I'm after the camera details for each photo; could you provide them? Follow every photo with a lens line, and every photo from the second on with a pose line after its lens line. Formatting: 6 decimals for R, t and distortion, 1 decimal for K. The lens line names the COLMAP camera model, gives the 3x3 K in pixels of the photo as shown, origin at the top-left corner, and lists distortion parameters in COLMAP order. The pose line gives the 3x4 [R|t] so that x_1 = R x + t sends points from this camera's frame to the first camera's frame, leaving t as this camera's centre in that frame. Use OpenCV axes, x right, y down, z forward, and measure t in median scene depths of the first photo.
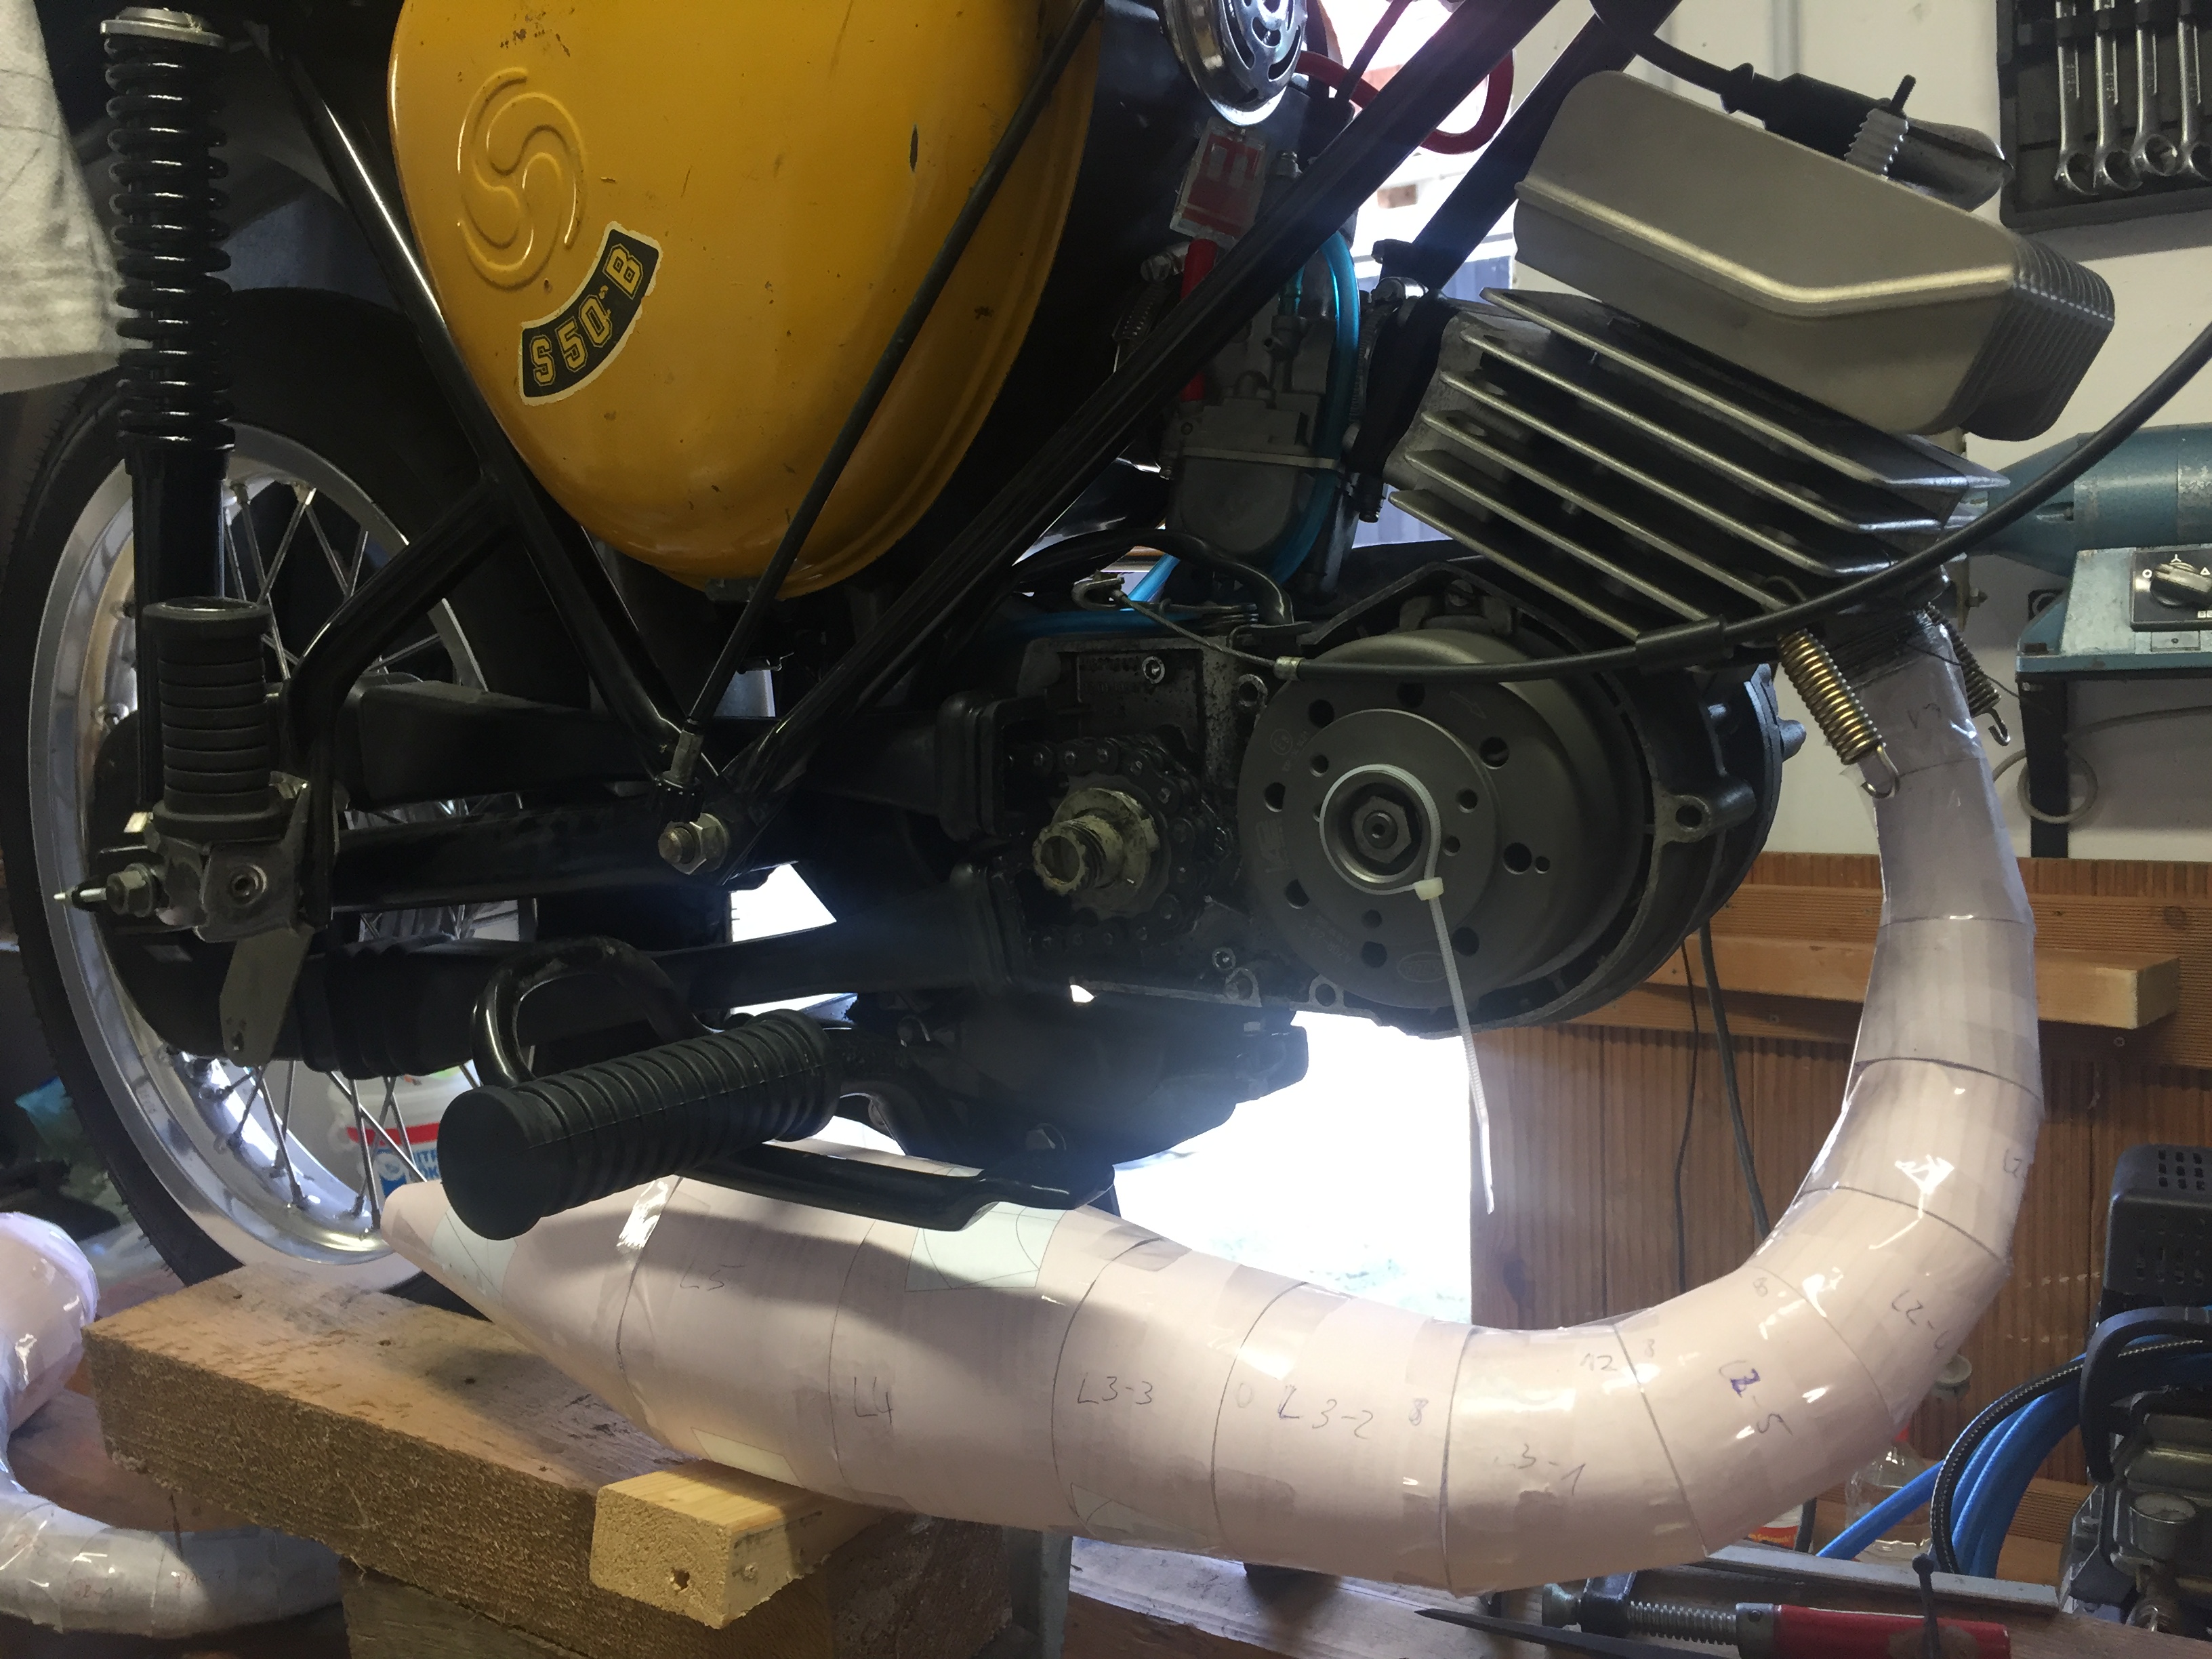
lens RADIAL K [[1884.9, 0, 1283.3], [0, 1884.9, 827.5], [0, 0, 1]] dist [0.076652, -0.122715]
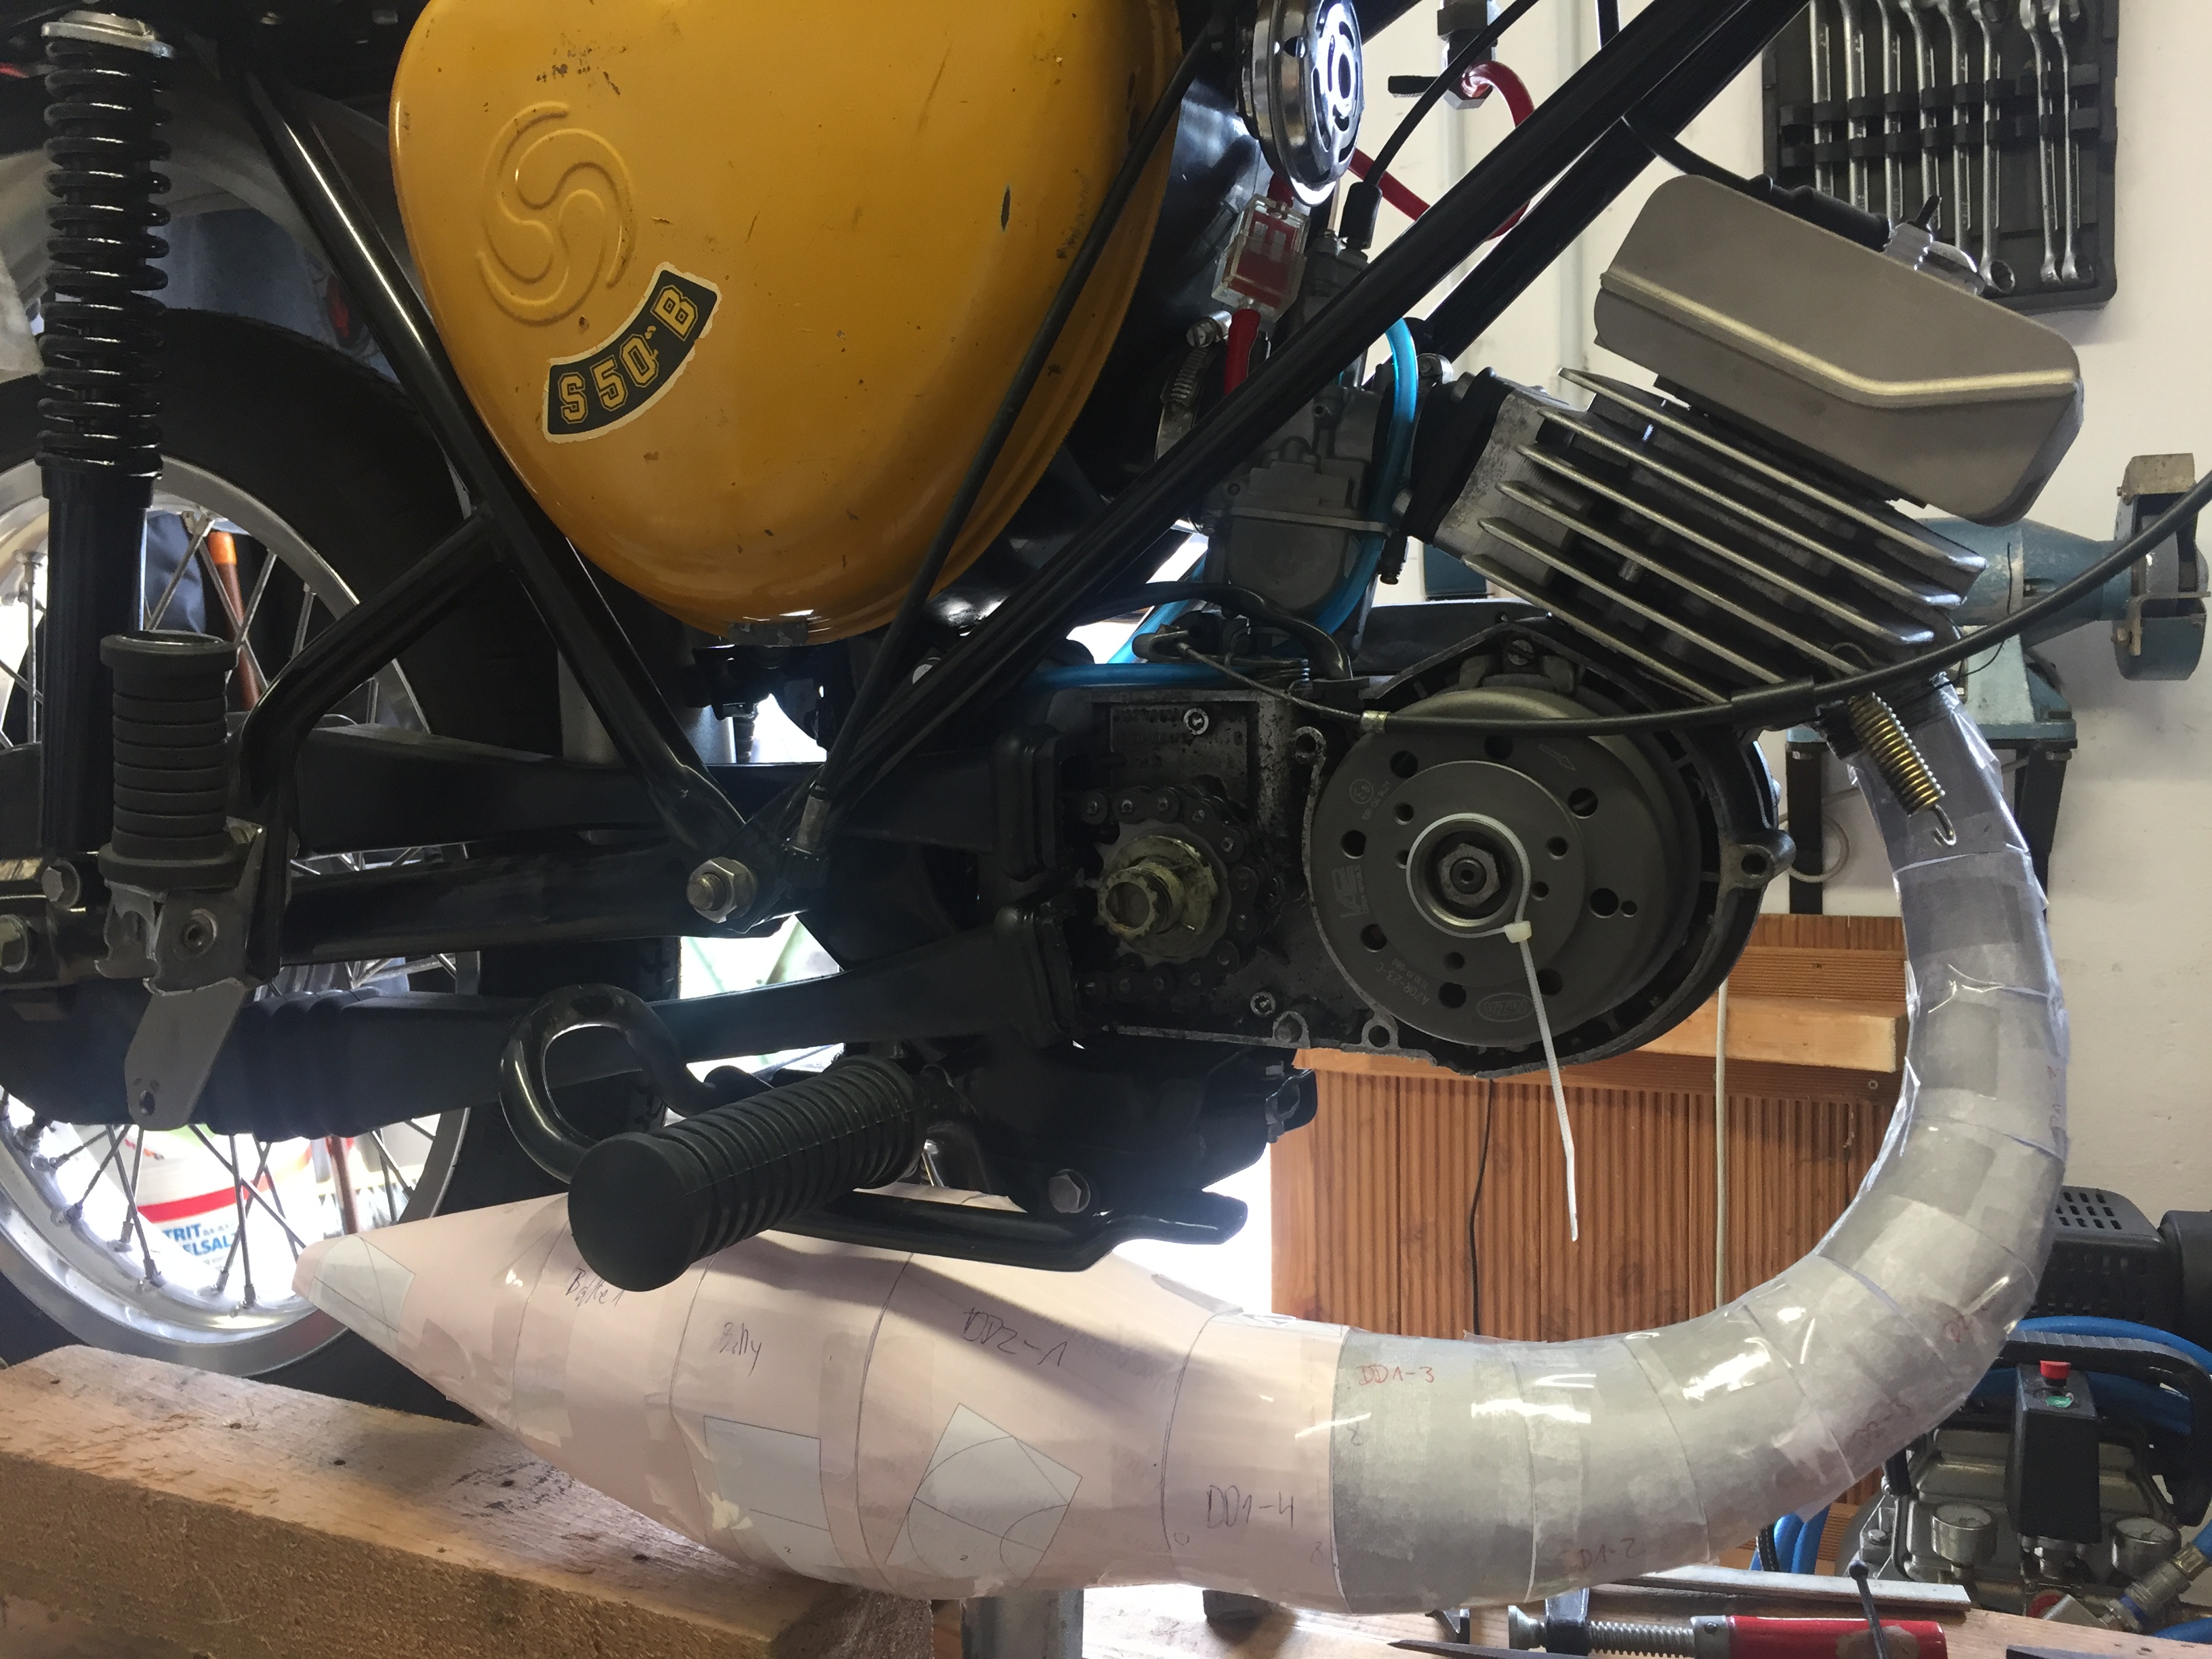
lens RADIAL K [[1865.4, 0, 1249.2], [0, 1865.4, 827.3], [0, 0, 1]] dist [0.067458, -0.110251]
pose [[0.988288, 0.007606, 0.152411, -0.191583], [-0.002600, 0.999451, -0.033019, 0.007386], [-0.152578, 0.032236, 0.987766, -0.004670]]
